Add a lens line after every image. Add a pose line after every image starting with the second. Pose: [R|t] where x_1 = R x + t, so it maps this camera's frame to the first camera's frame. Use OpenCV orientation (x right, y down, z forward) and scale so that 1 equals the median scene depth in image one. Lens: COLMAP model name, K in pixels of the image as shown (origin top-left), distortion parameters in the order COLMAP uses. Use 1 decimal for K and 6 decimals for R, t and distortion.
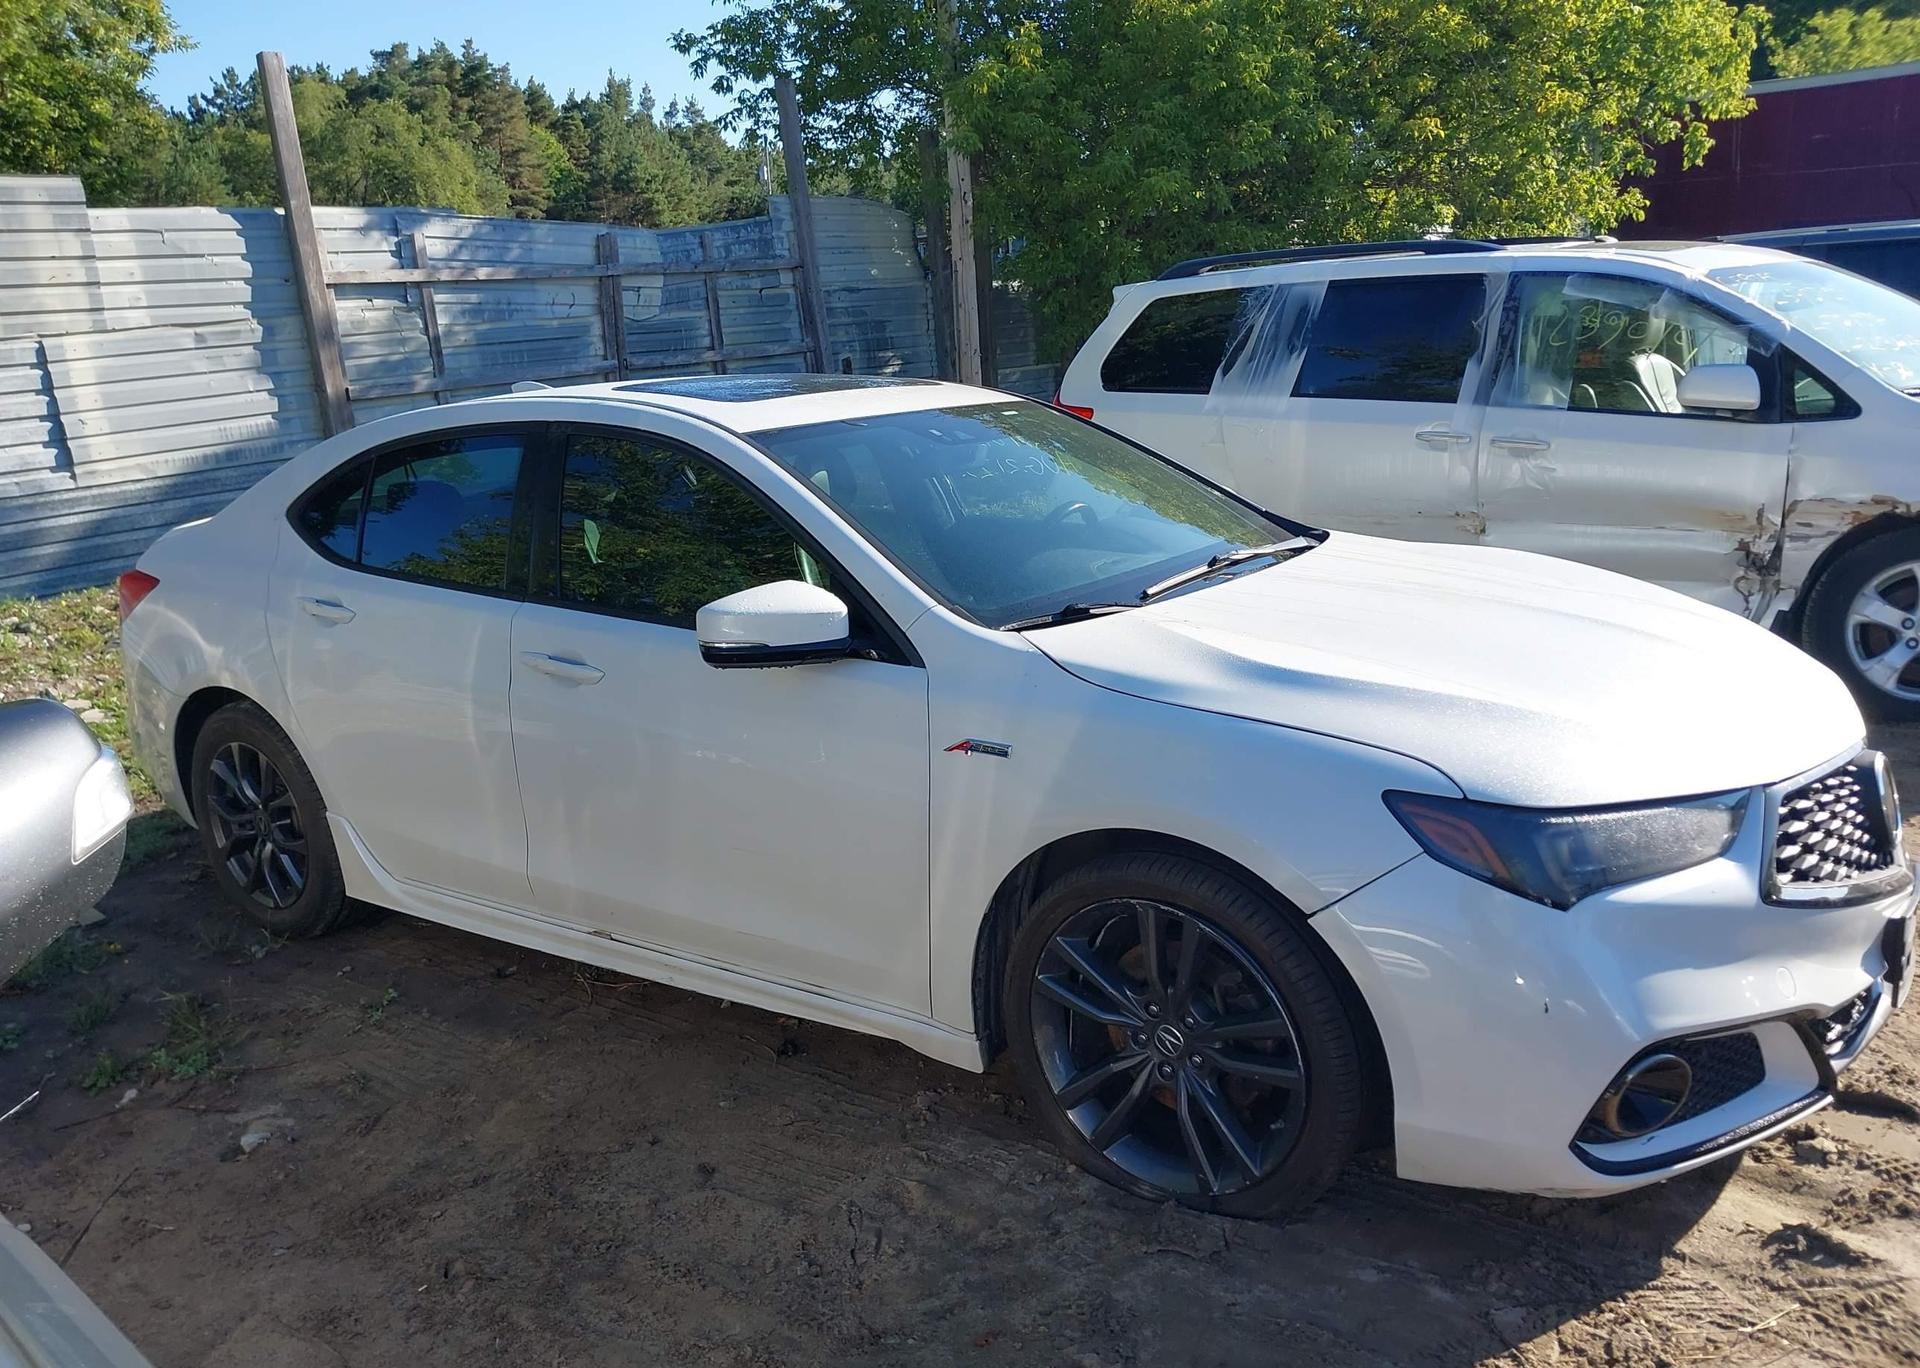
lens RADIAL K [[1654.6, 0, 960.0], [0, 1654.6, 684.0], [0, 0, 1]] dist [0.067120, -0.082899]
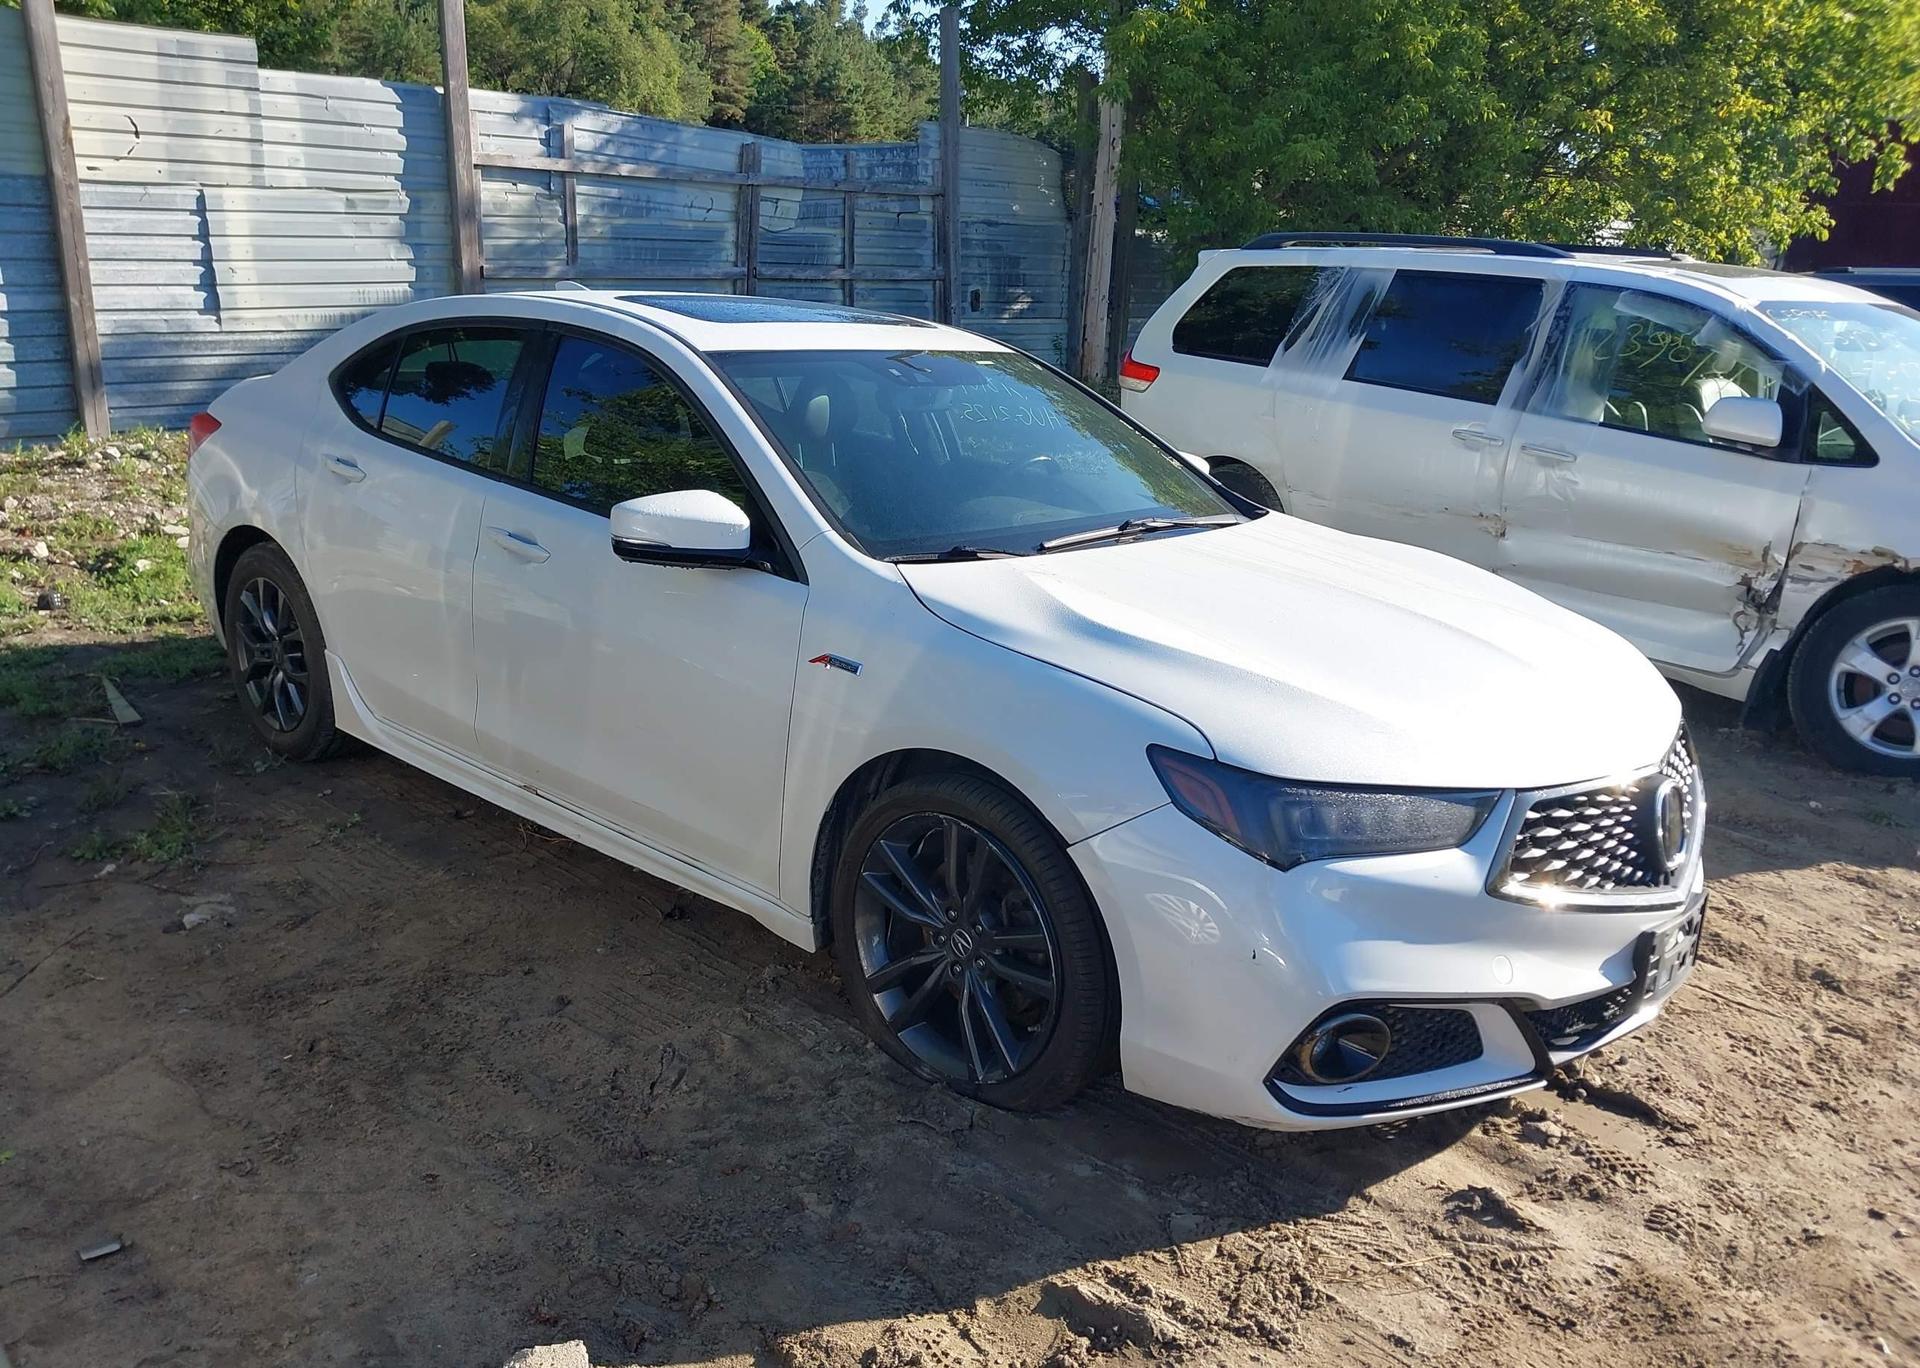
lens RADIAL K [[1667.8, 0, 960.0], [0, 1667.8, 684.0], [0, 0, 1]] dist [0.046698, -0.028039]
pose [[0.987040, 0.134141, -0.088086, 0.093444], [-0.130779, 0.990482, 0.042920, -0.002619], [0.093005, -0.030844, 0.995188, -0.049209]]
